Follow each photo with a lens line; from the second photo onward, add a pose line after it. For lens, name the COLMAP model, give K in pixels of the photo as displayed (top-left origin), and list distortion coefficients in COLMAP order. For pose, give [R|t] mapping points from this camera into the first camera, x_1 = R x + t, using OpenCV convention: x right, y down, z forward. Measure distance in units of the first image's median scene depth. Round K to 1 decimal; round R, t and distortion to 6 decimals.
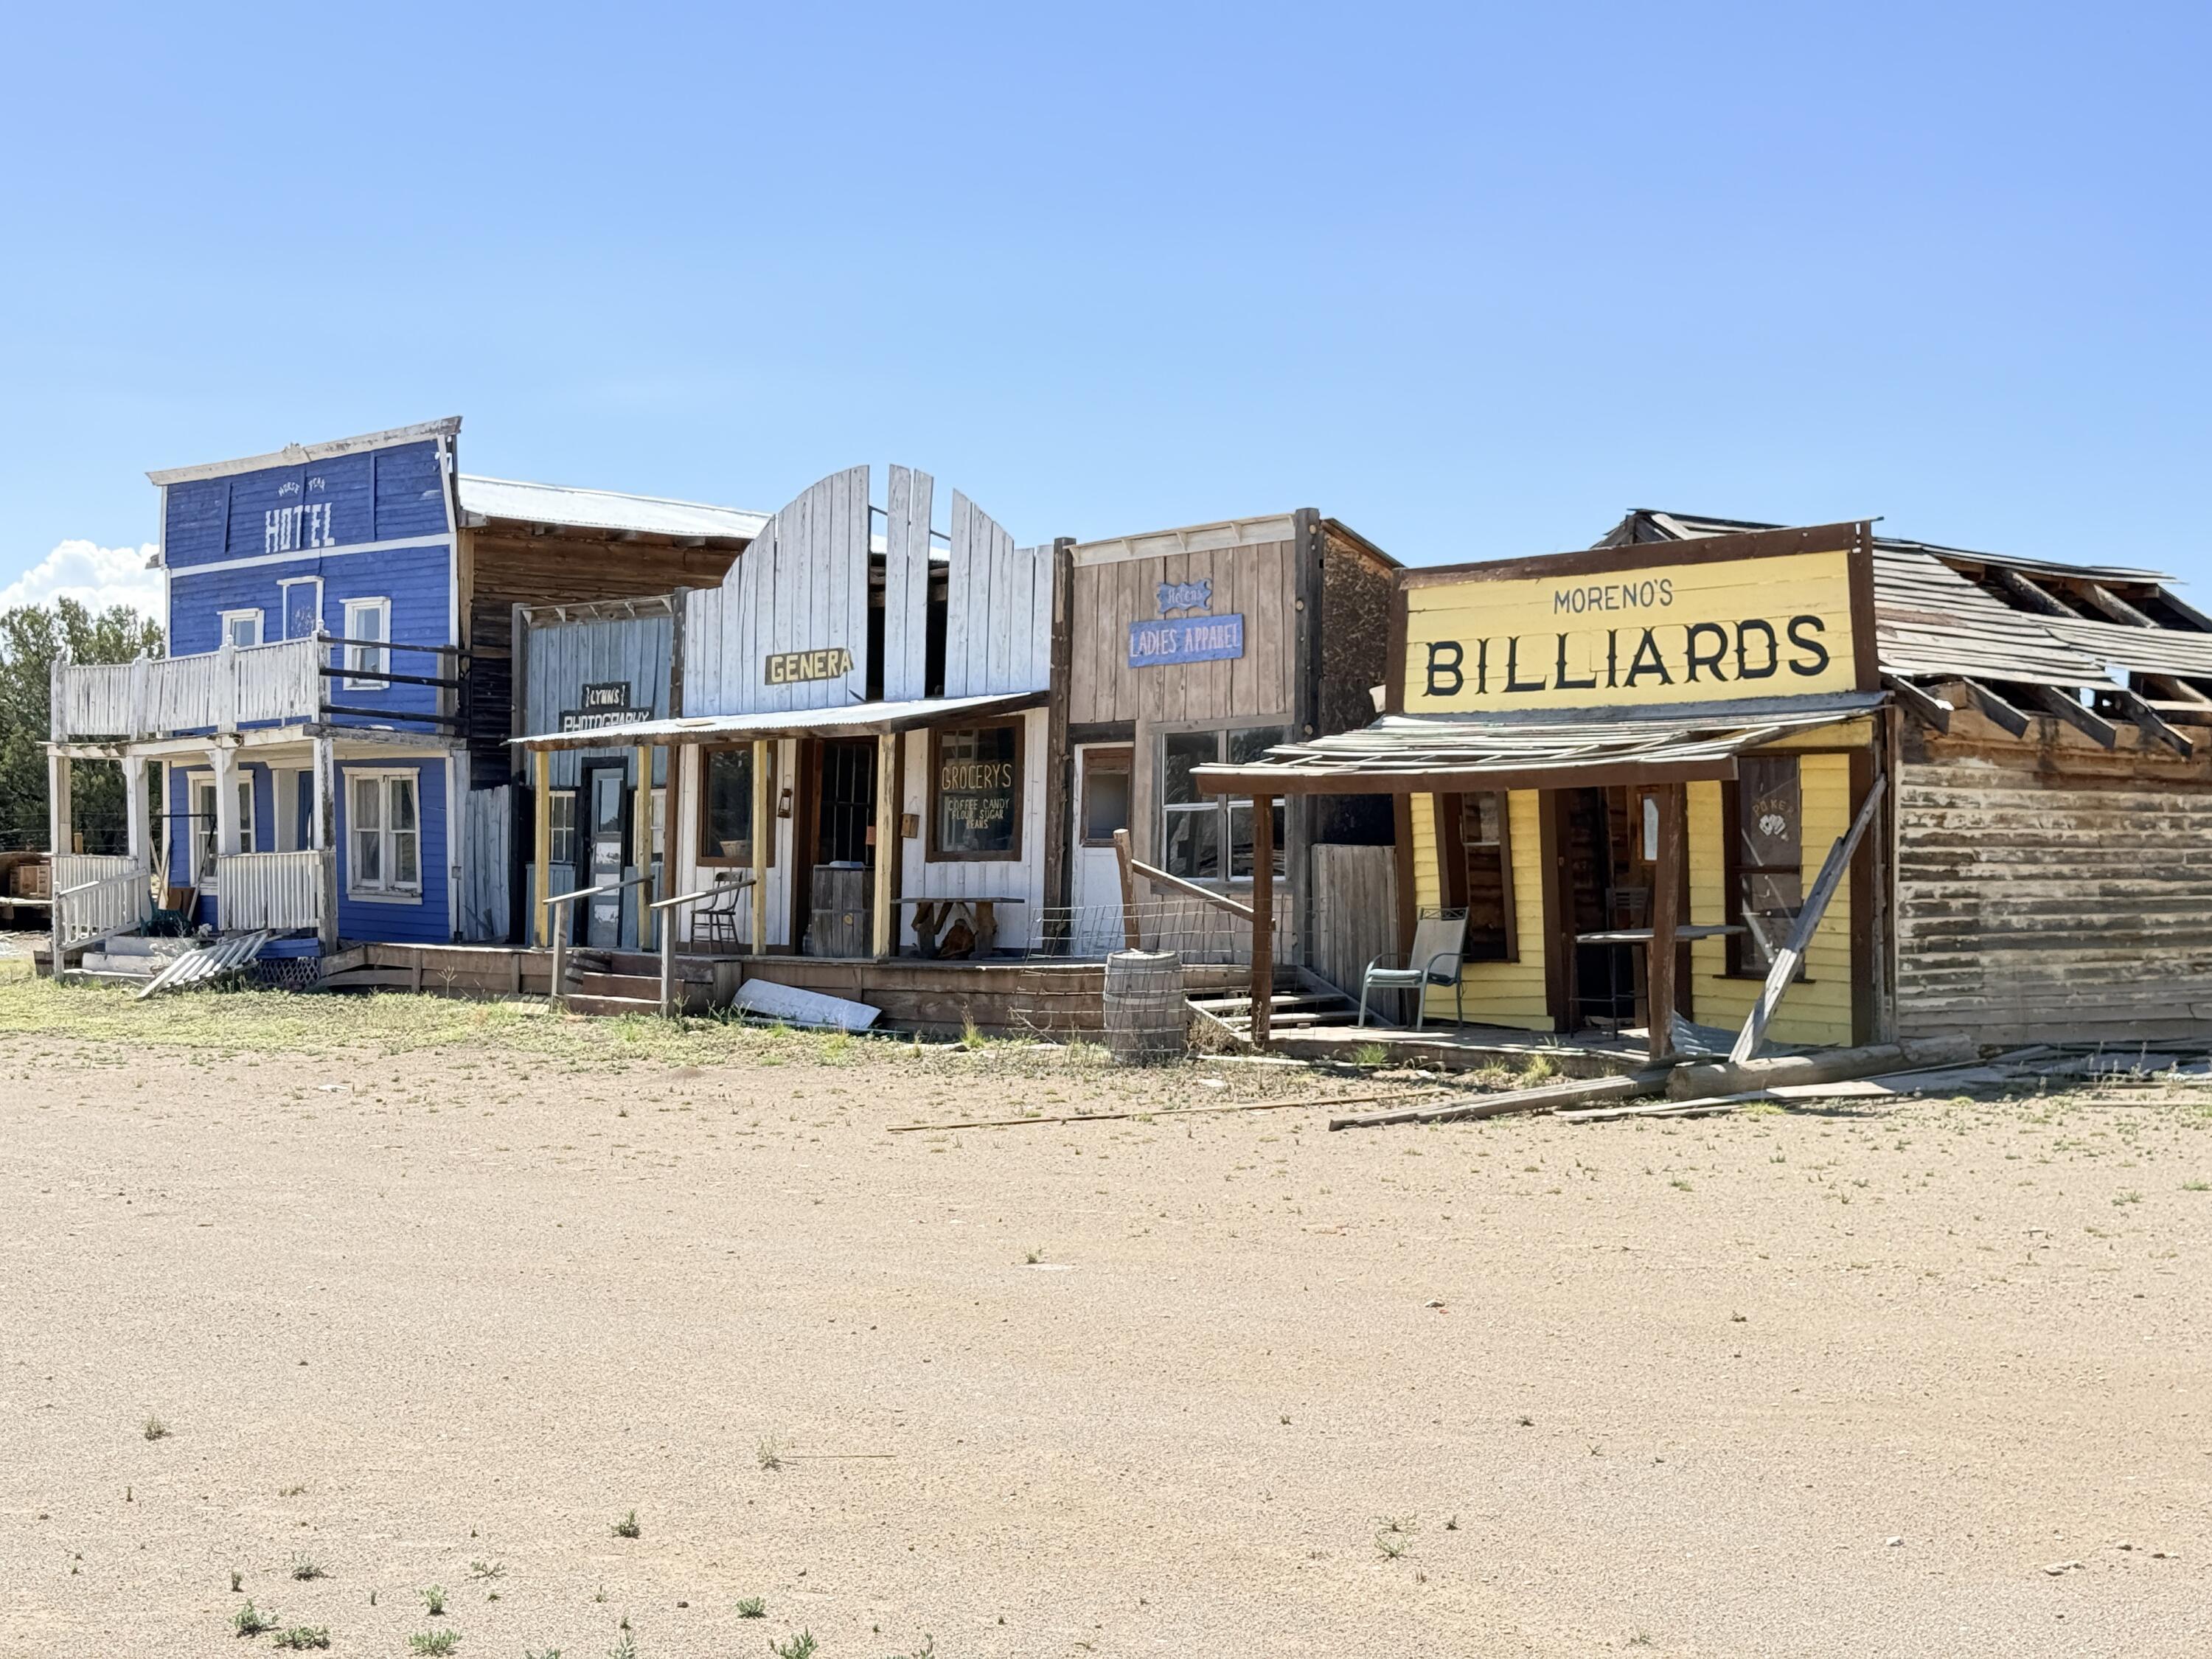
lens RADIAL K [[3087.1, 0, 1106.0], [0, 3087.1, 829.5], [0, 0, 1]] dist [0.120592, -0.026167]
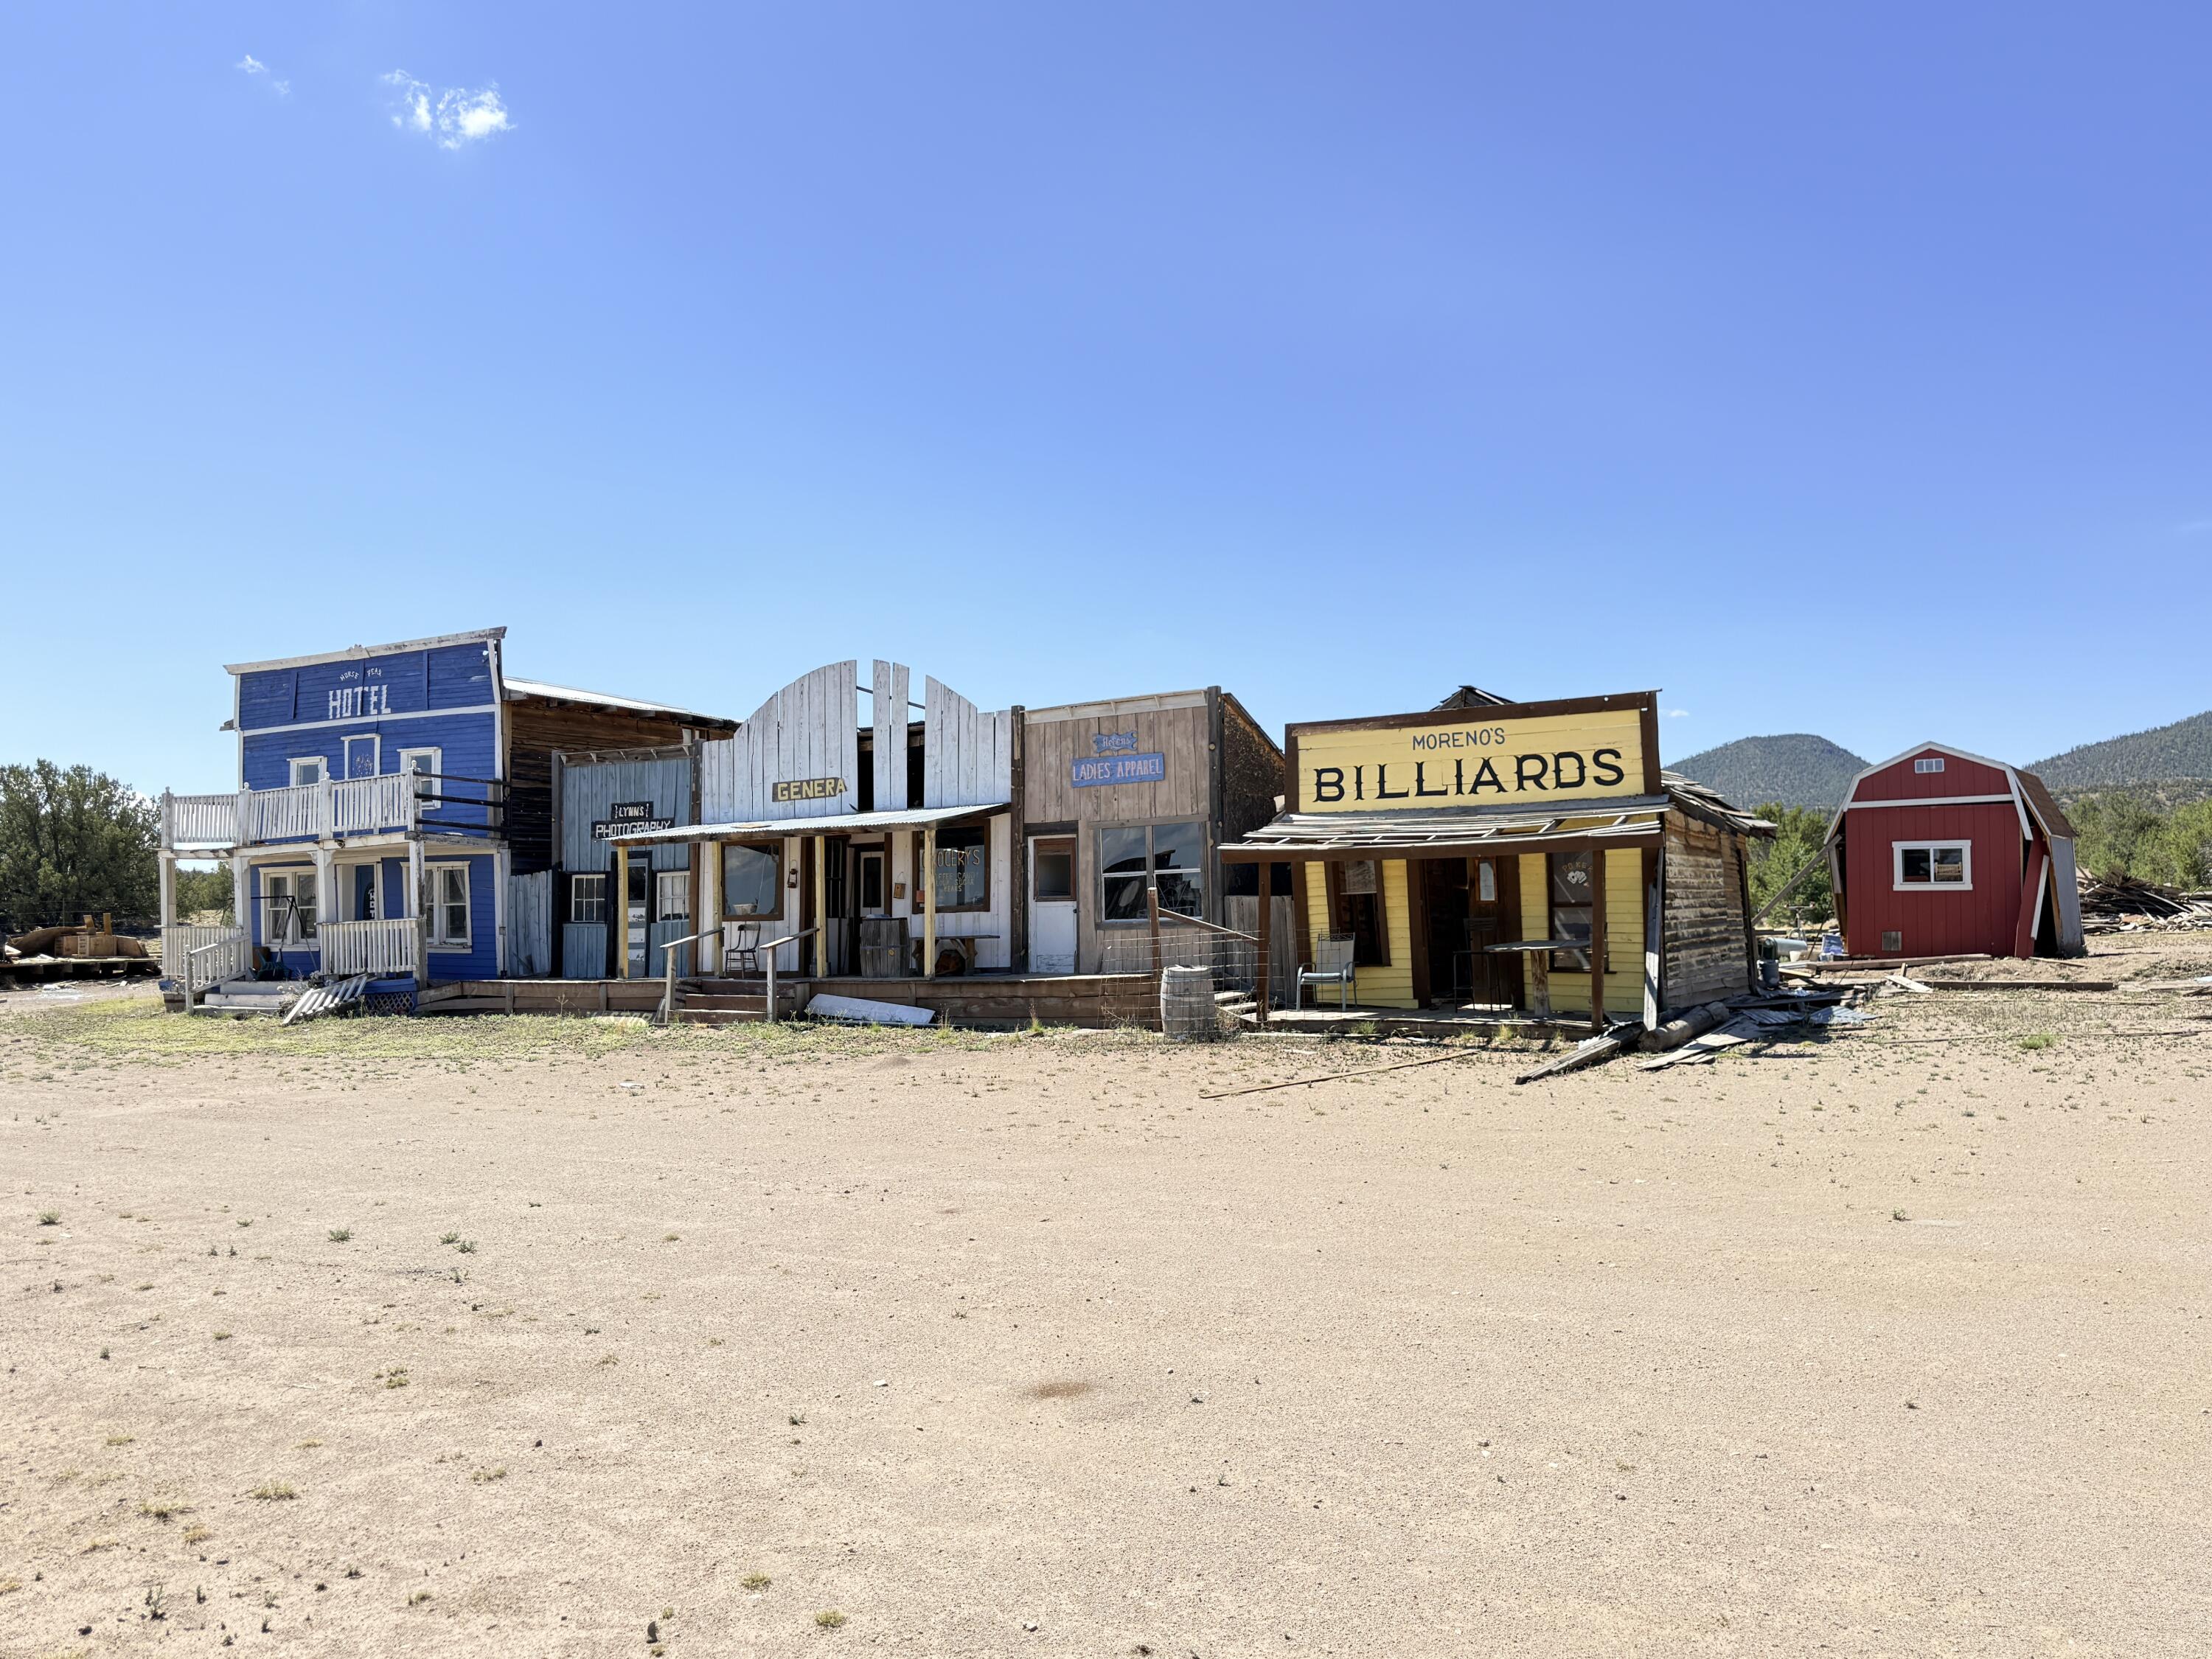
lens RADIAL K [[1645.8, 0, 1106.0], [0, 1645.8, 829.5], [0, 0, 1]] dist [0.156587, -0.308539]
pose [[0.953007, -0.006466, 0.302881, -0.221683], [0.018910, 0.999092, -0.038170, 0.001665], [-0.302359, 0.042103, 0.952264, 0.183567]]
